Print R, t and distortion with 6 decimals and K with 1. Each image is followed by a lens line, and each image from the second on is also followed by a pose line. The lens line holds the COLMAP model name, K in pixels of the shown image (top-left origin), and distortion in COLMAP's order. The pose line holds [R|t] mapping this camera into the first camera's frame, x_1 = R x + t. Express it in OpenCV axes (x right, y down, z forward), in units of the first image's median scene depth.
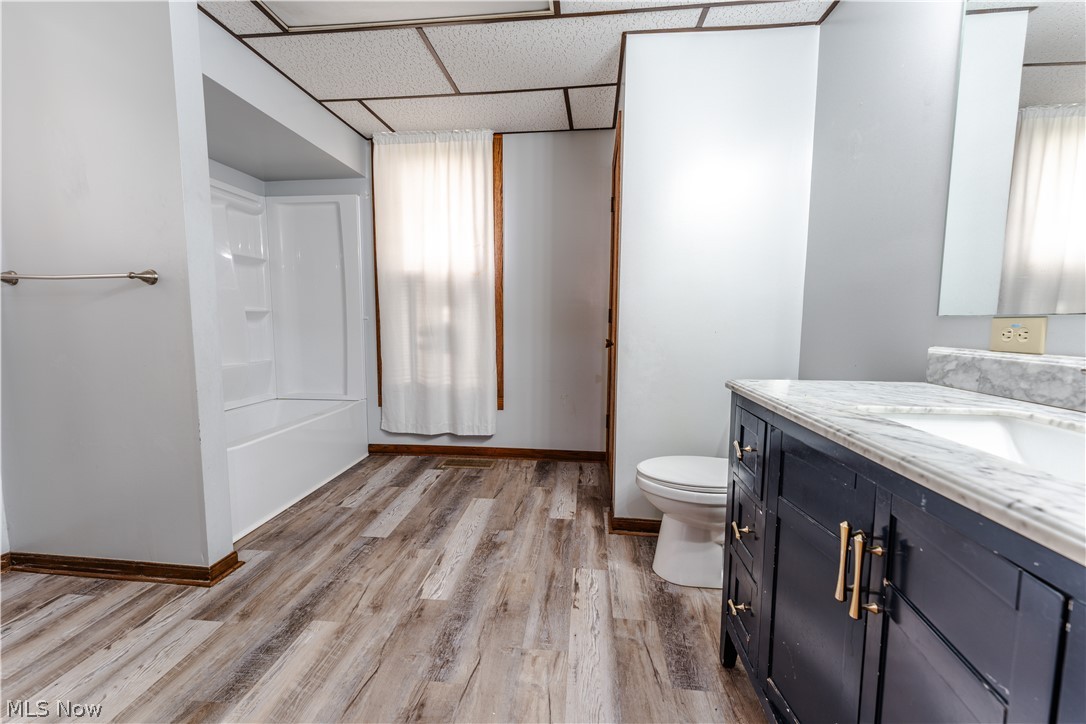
lens RADIAL K [[441.7, 0, 543.6], [0, 441.7, 359.7], [0, 0, 1]] dist [0.003423, 0.000527]
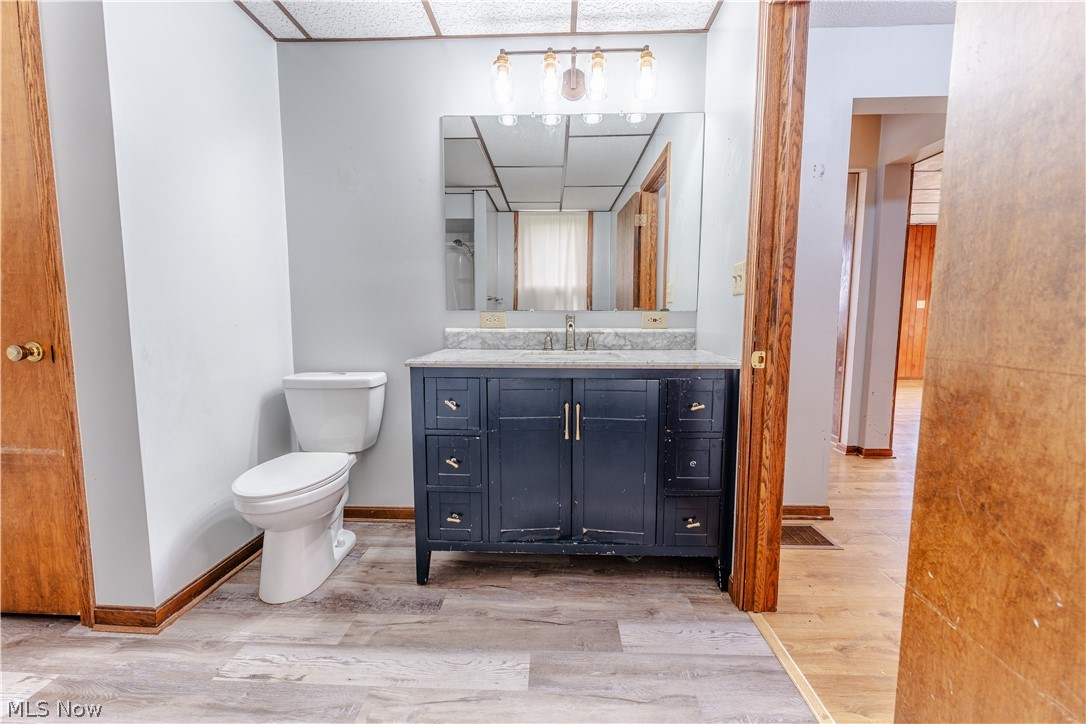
lens RADIAL K [[441.7, 0, 542.9], [0, 441.7, 360.0], [0, 0, 1]] dist [0.003423, 0.000527]
pose [[-0.072320, -0.104677, 0.991873, -0.725203], [0.088635, 0.989868, 0.110929, -0.052539], [-0.993435, 0.095937, -0.062310, 0.604732]]
